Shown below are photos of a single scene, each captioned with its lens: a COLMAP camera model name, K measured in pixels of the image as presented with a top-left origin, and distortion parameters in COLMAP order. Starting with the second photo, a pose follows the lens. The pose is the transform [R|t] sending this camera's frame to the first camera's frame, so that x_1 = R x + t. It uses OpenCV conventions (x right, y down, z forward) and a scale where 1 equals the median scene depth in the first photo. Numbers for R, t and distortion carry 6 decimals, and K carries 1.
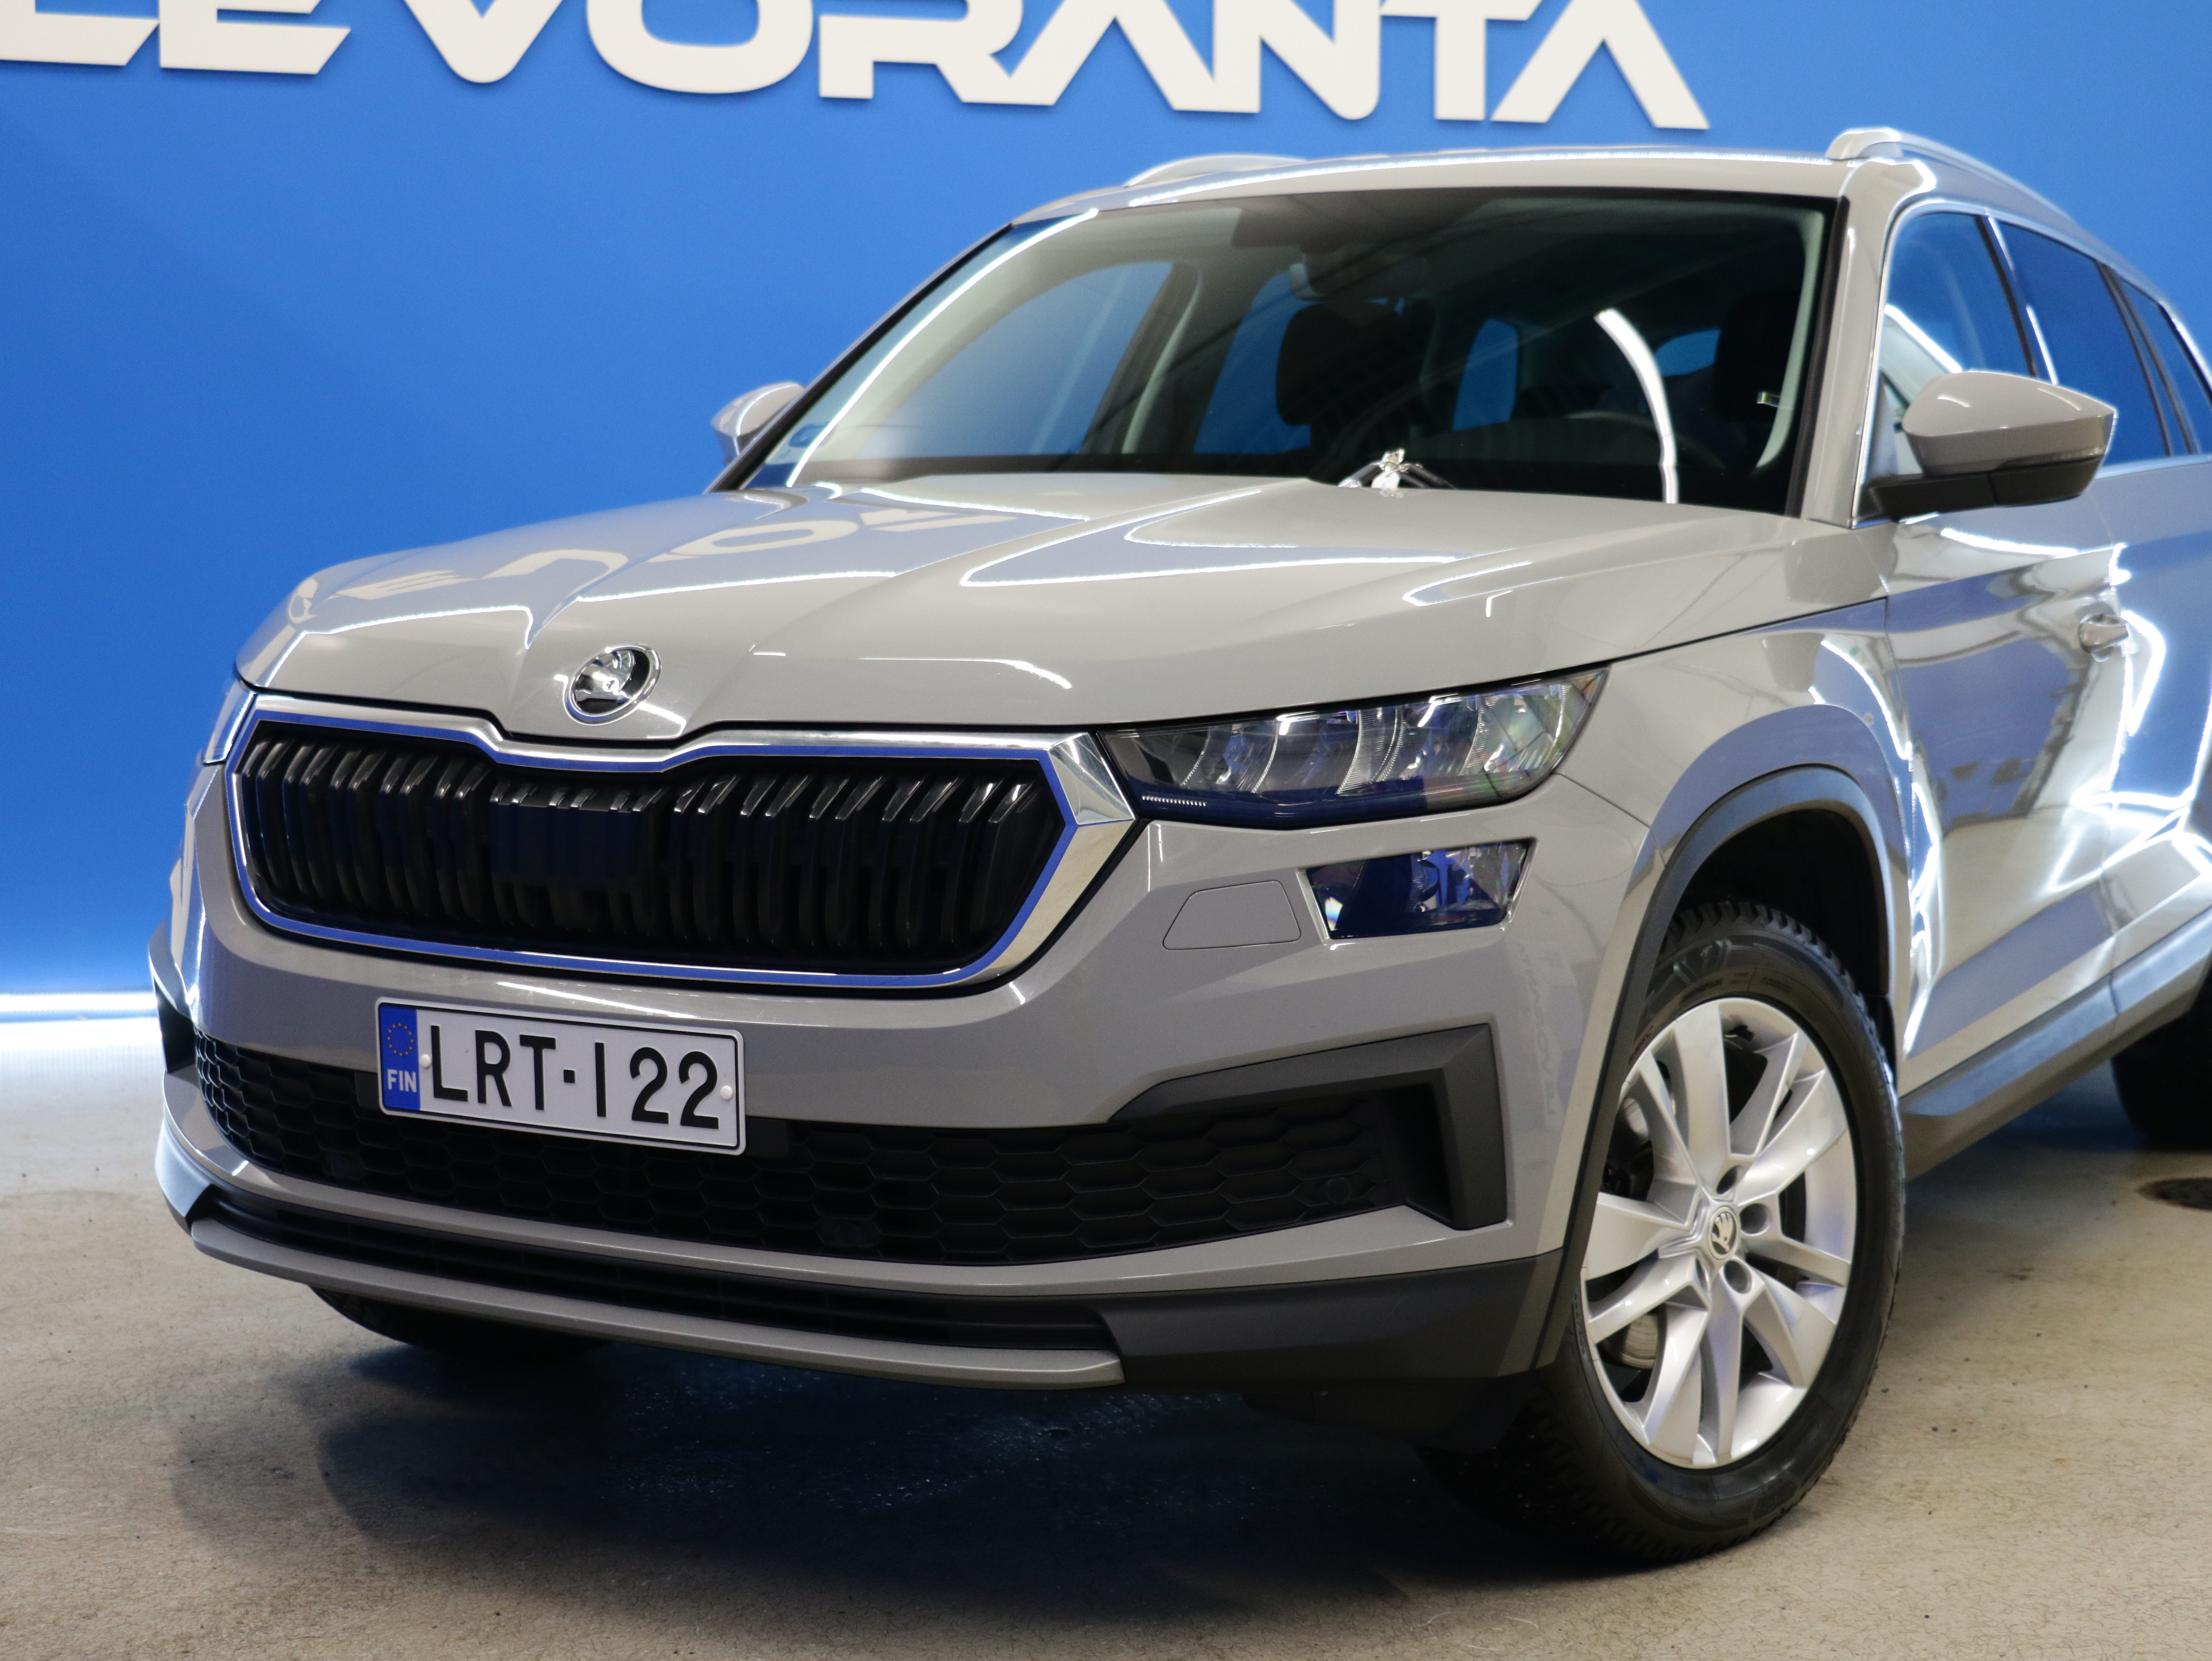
lens RADIAL K [[3517.4, 0, 1163.0], [0, 3517.4, 825.7], [0, 0, 1]] dist [-0.003274, 0.000000]
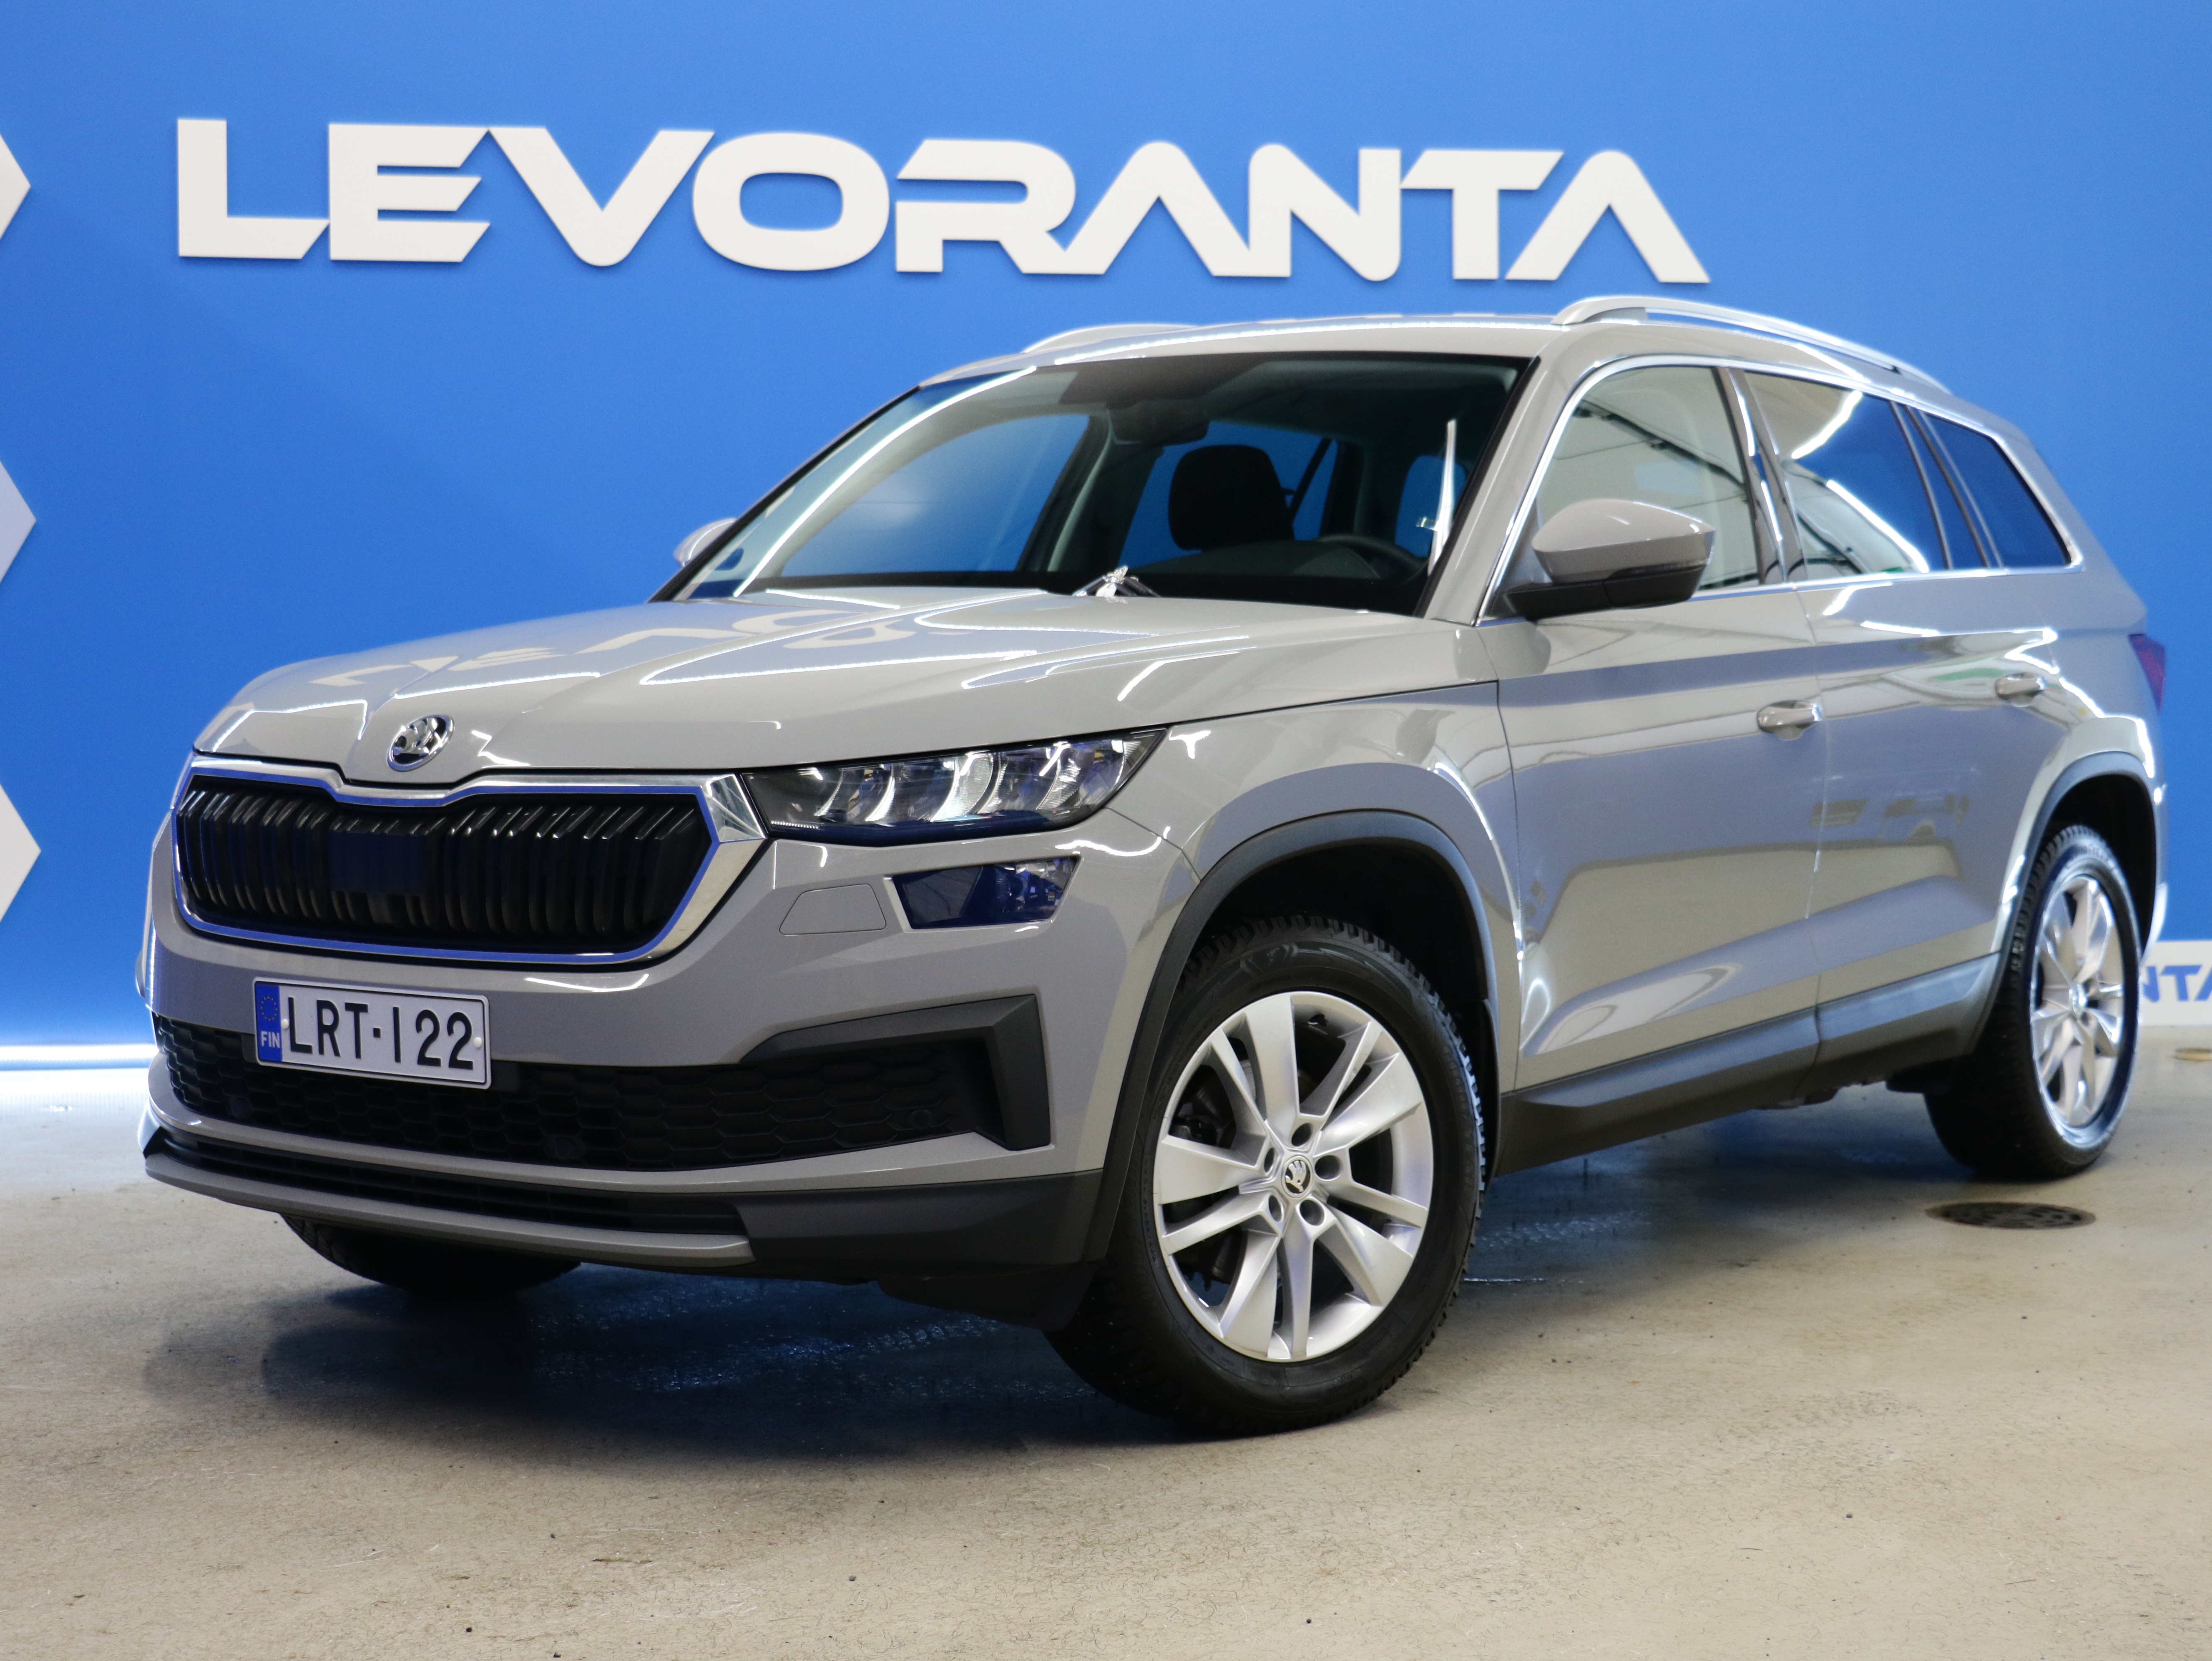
lens RADIAL K [[3517.4, 0, 1106.5], [0, 3517.4, 831.2], [0, 0, 1]] dist [-0.003274, 0.000000]
pose [[0.991908, 0.000693, -0.126959, 0.241418], [-0.005374, 0.999318, -0.036534, 0.036253], [0.126847, 0.036921, 0.991235, -0.260298]]
